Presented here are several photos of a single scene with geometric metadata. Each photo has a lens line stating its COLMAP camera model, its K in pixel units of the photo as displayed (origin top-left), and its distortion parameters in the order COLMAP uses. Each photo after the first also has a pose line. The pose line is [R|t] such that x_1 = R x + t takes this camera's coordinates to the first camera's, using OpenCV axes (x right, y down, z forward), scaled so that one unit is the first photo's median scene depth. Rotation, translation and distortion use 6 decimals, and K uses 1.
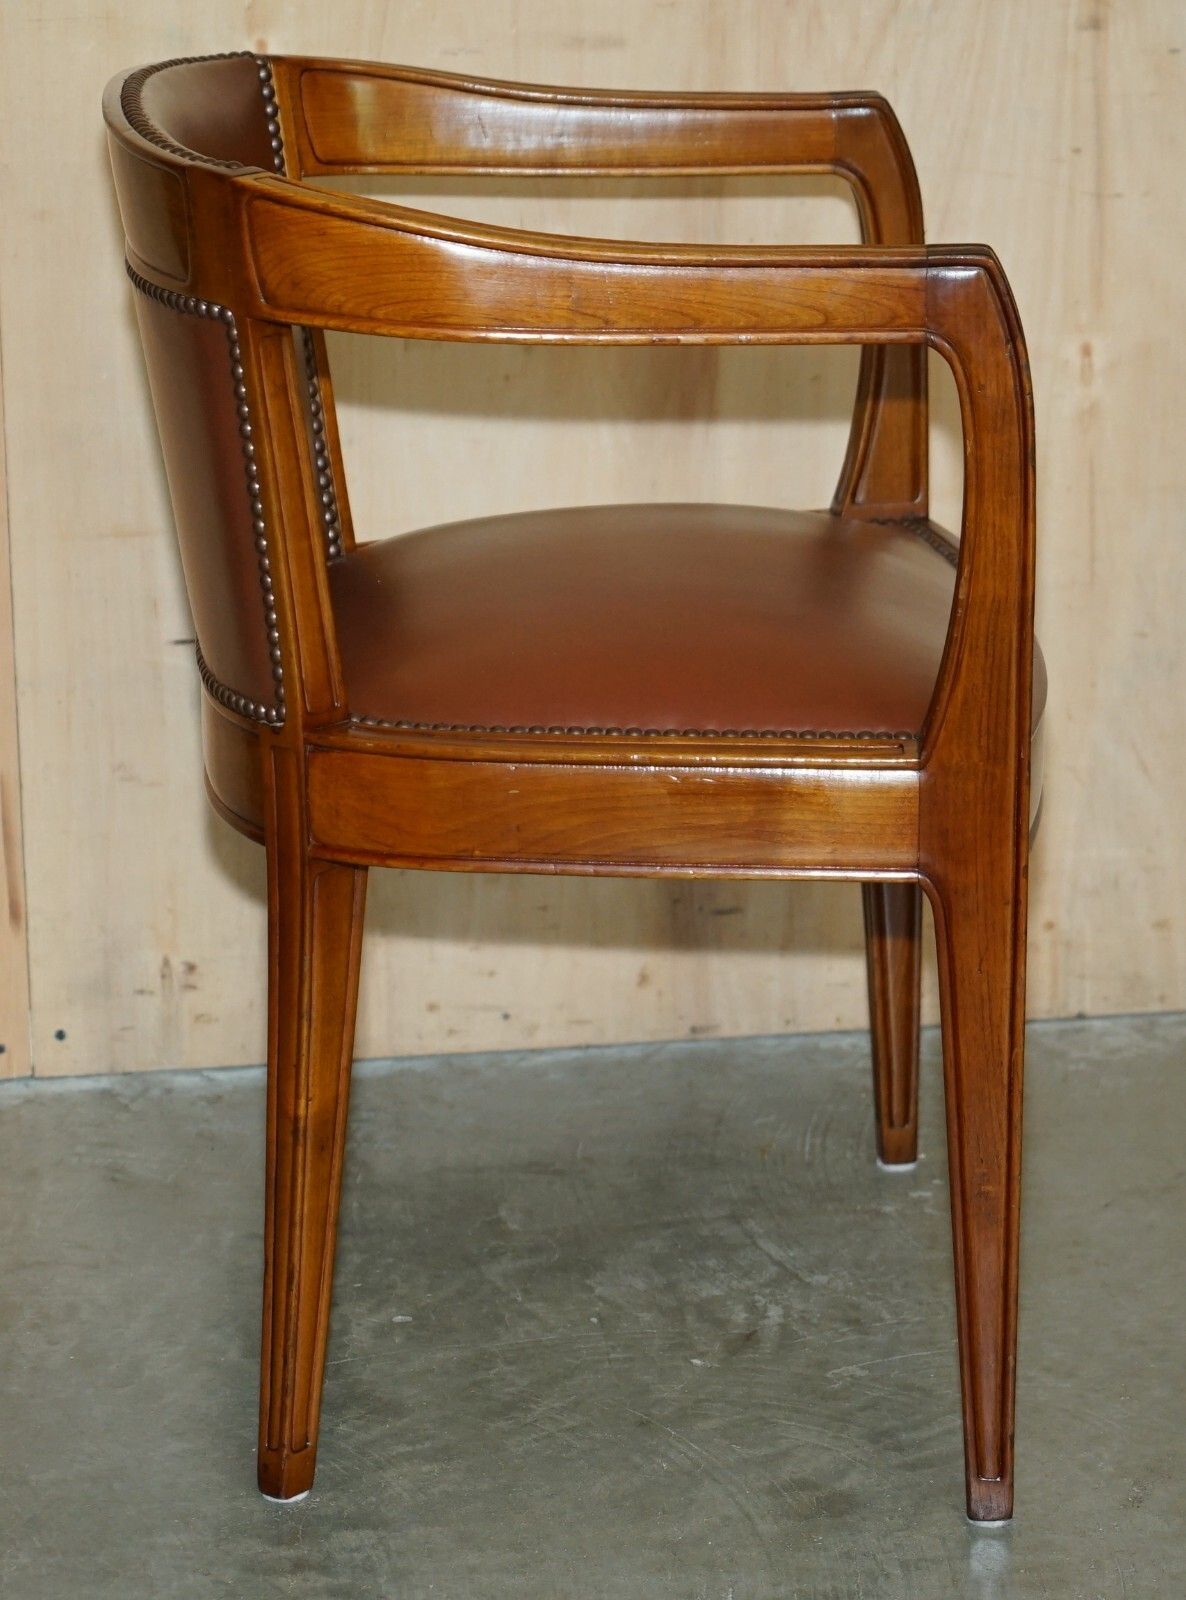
lens RADIAL K [[5151.5, 0, 589.0], [0, 5151.5, 791.4], [0, 0, 1]] dist [-0.006785, 0.000000]
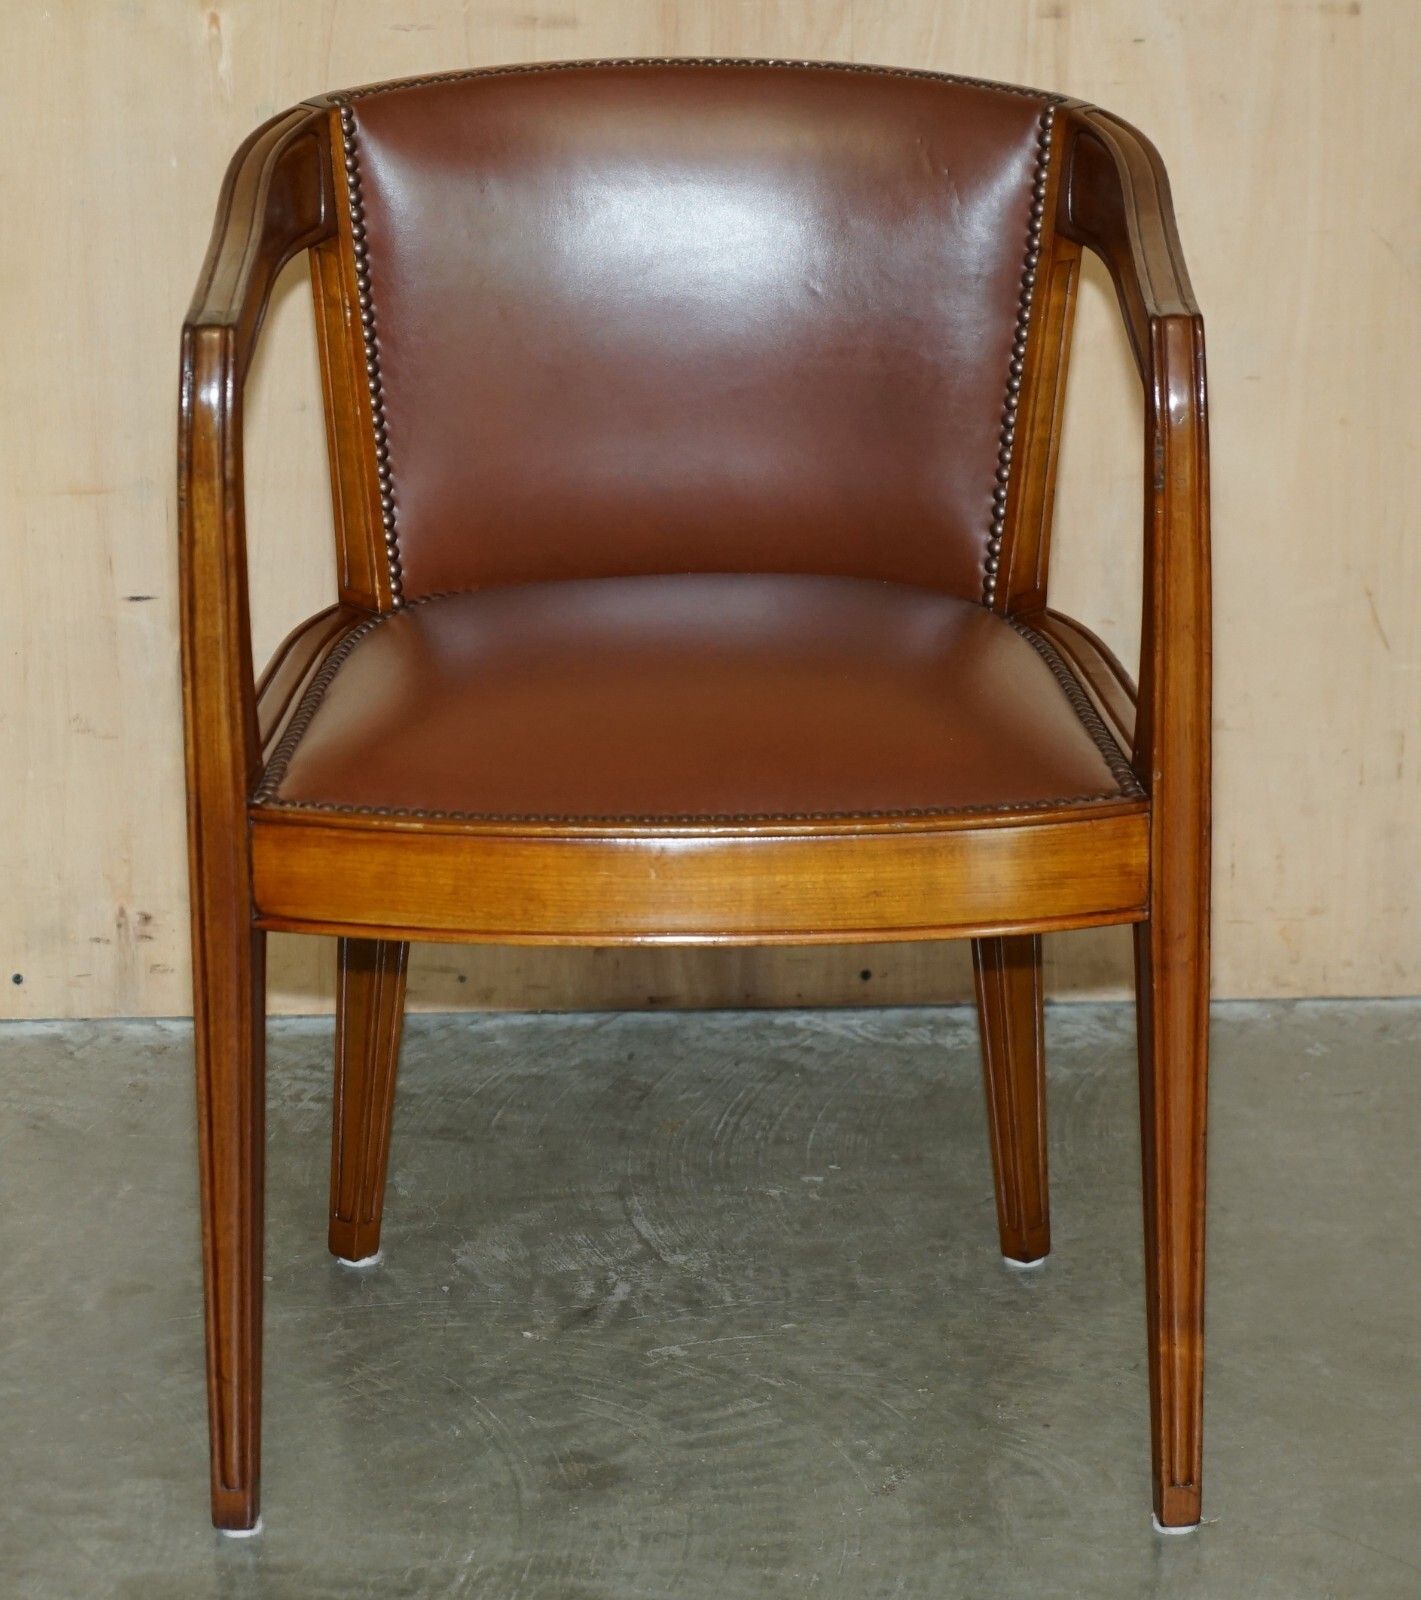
lens RADIAL K [[6475.7, 0, 666.8], [0, 6475.7, 796.9], [0, 0, 1]] dist [0.002262, 0.000000]
pose [[0.993233, 0.040085, -0.108999, 0.178594], [-0.036280, 0.998669, 0.036666, -0.043971], [0.110323, -0.032463, 0.993365, -0.274458]]
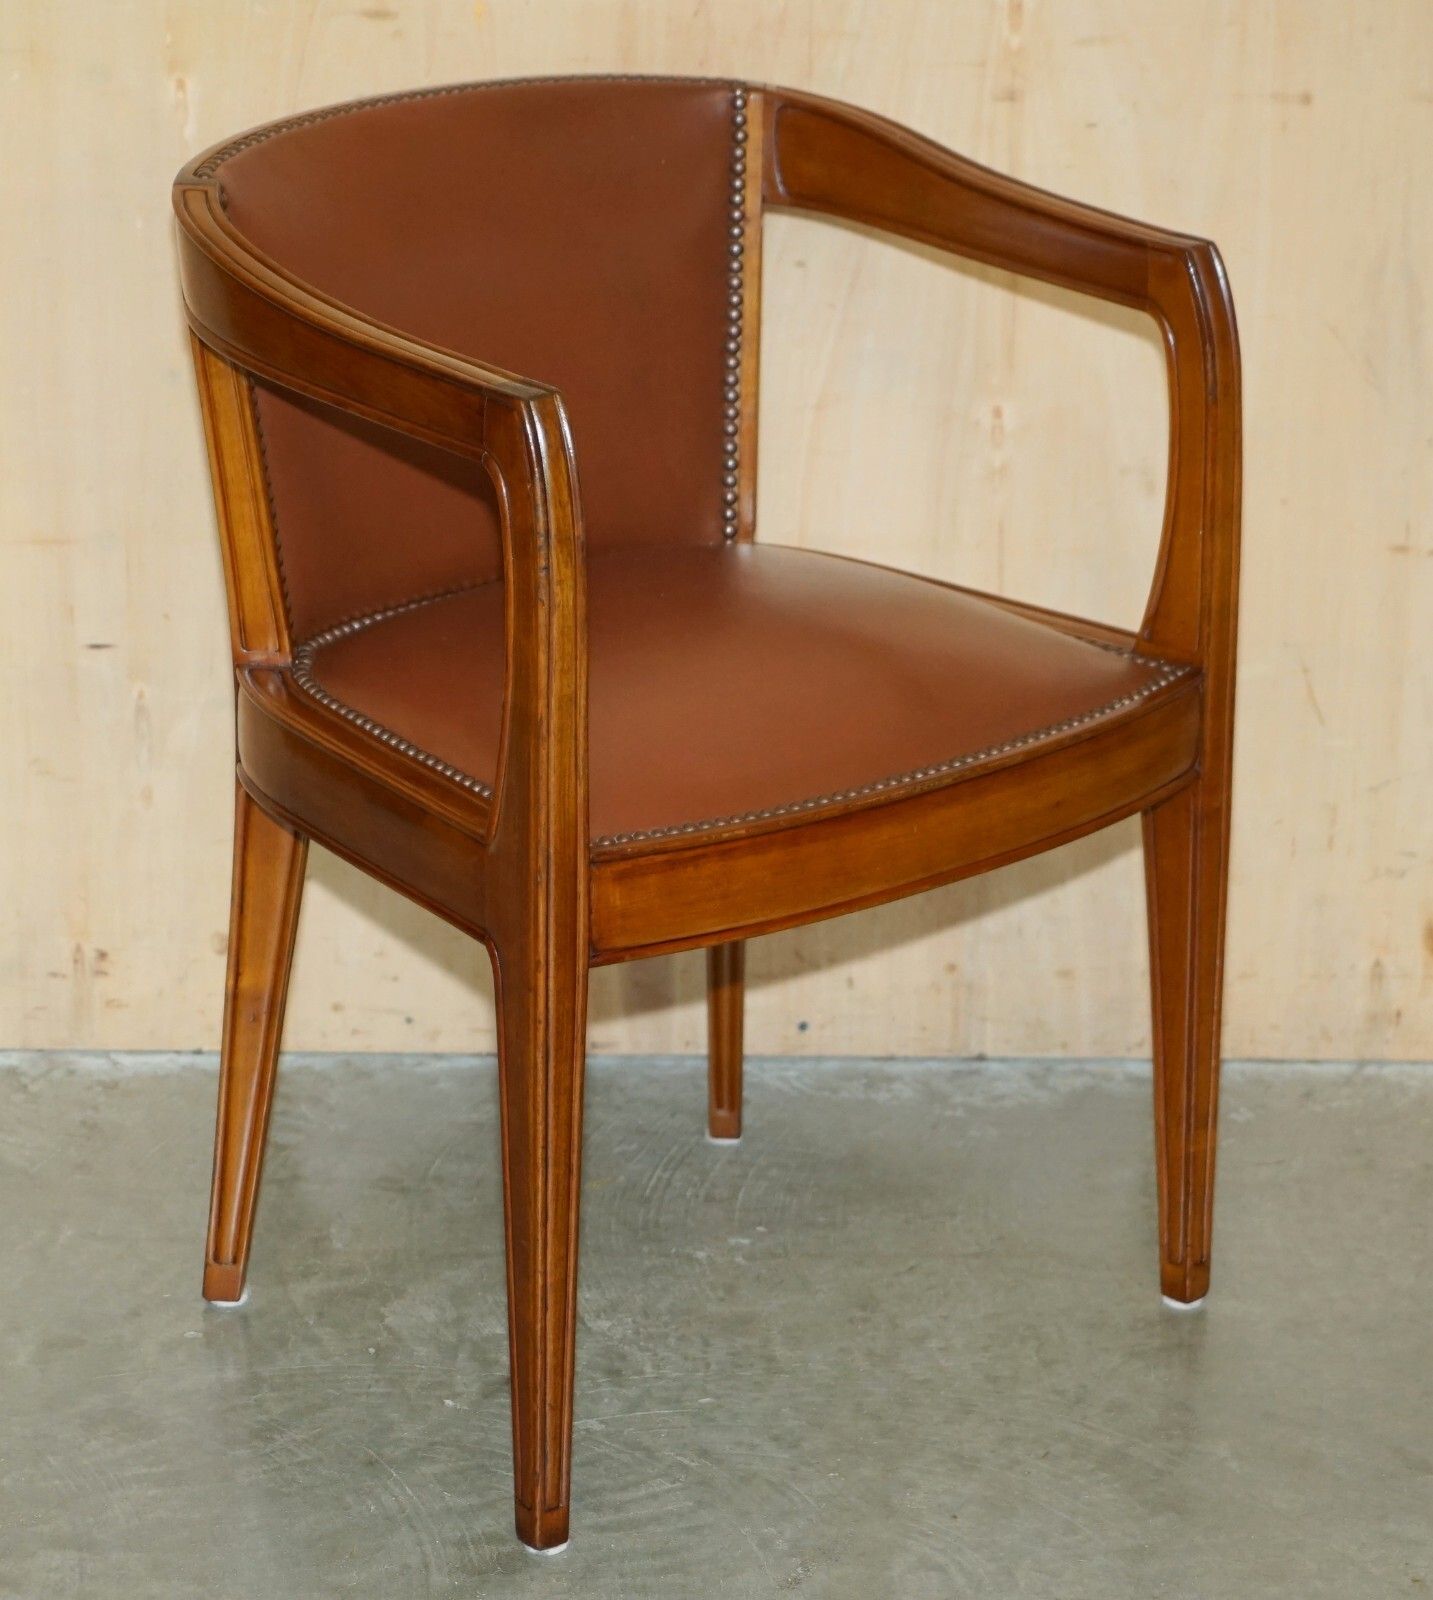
lens RADIAL K [[5873.7, 0, 618.2], [0, 5873.7, 838.9], [0, 0, 1]] dist [0.025696, 0.000000]
pose [[0.990016, 0.068713, -0.123072, 0.186976], [-0.060252, 0.995640, 0.071208, -0.087698], [0.127428, -0.063082, 0.989840, -0.169024]]
